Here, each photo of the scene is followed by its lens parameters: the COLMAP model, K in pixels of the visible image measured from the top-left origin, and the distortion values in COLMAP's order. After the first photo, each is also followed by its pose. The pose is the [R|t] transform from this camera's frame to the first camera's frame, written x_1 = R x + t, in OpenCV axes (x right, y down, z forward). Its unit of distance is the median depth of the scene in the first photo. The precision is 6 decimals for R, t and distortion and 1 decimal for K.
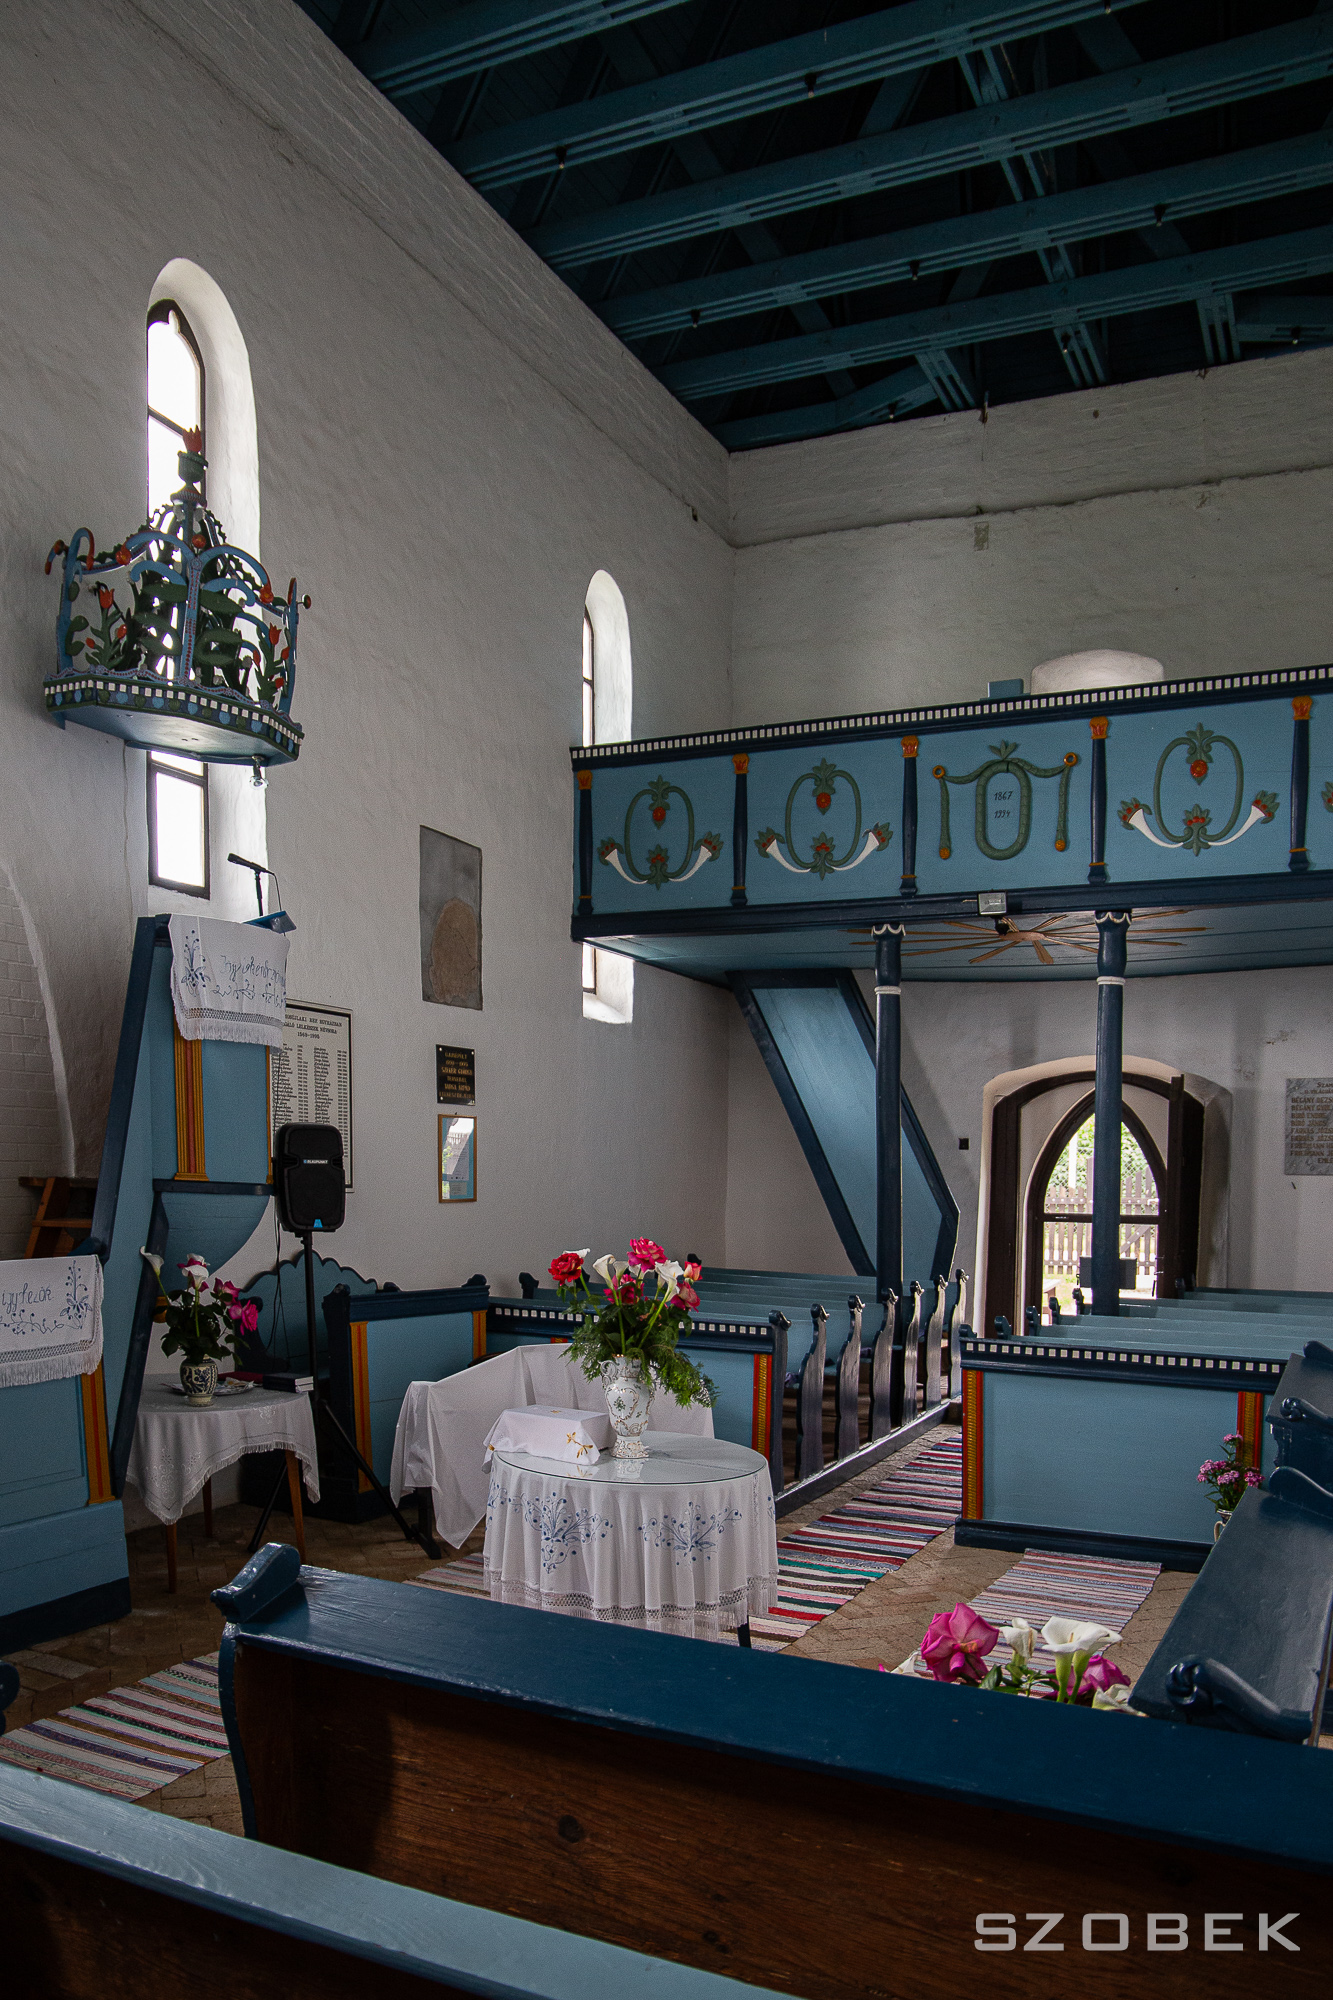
lens RADIAL K [[1456.1, 0, 664.5], [0, 1456.1, 1075.1], [0, 0, 1]] dist [-0.098928, 0.090330]
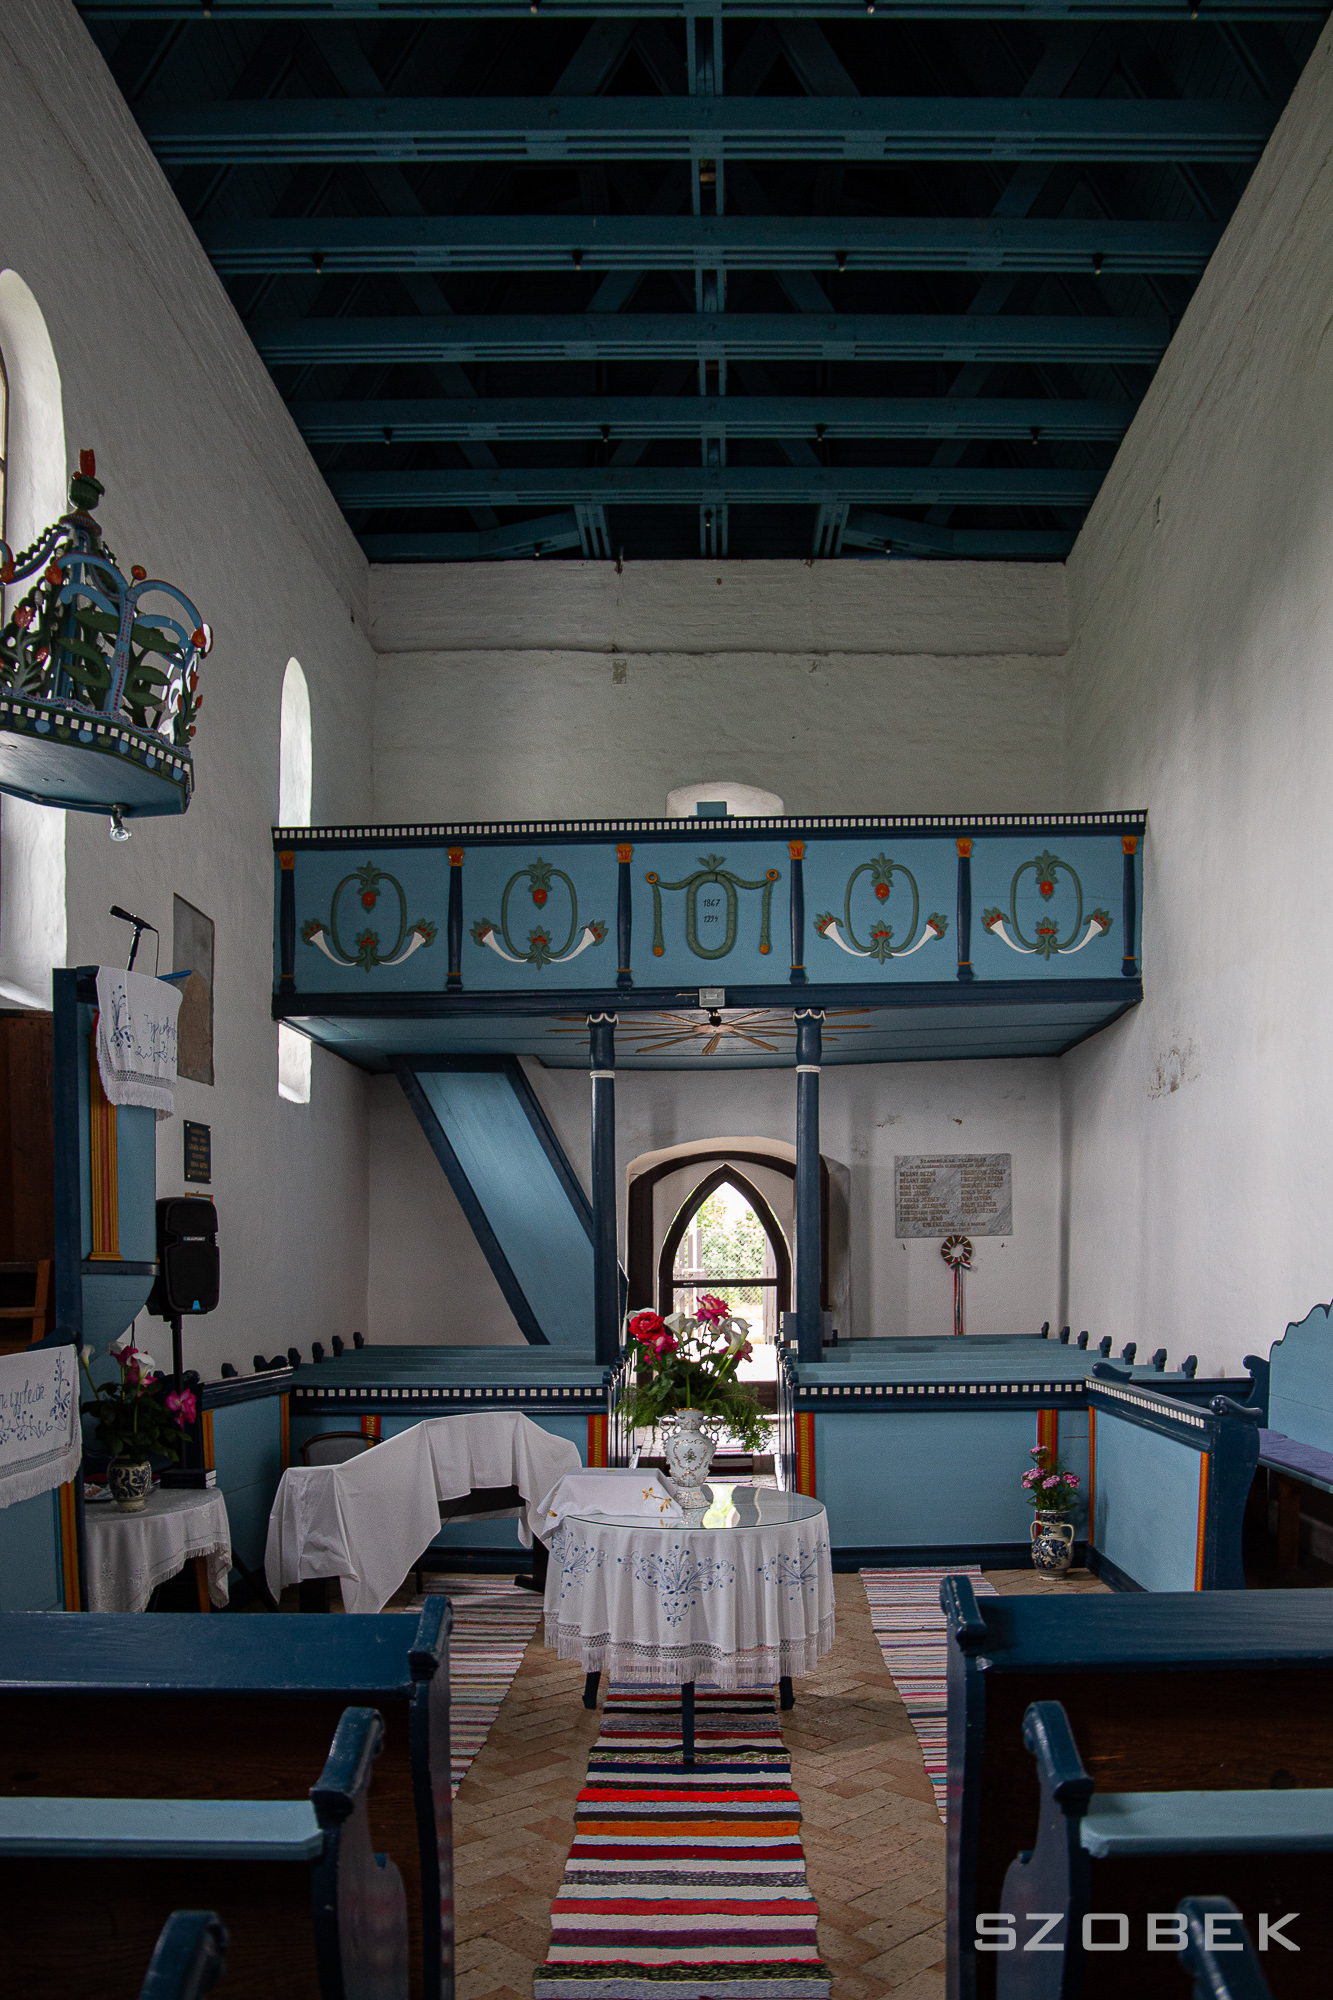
lens RADIAL K [[1372.8, 0, 668.9], [0, 1372.8, 1068.6], [0, 0, 1]] dist [-0.100075, 0.077329]
pose [[0.914841, 0.022640, 0.403179, -0.200220], [0.005773, 0.997592, -0.069117, 0.007851], [-0.403773, 0.065559, 0.912507, 0.043486]]
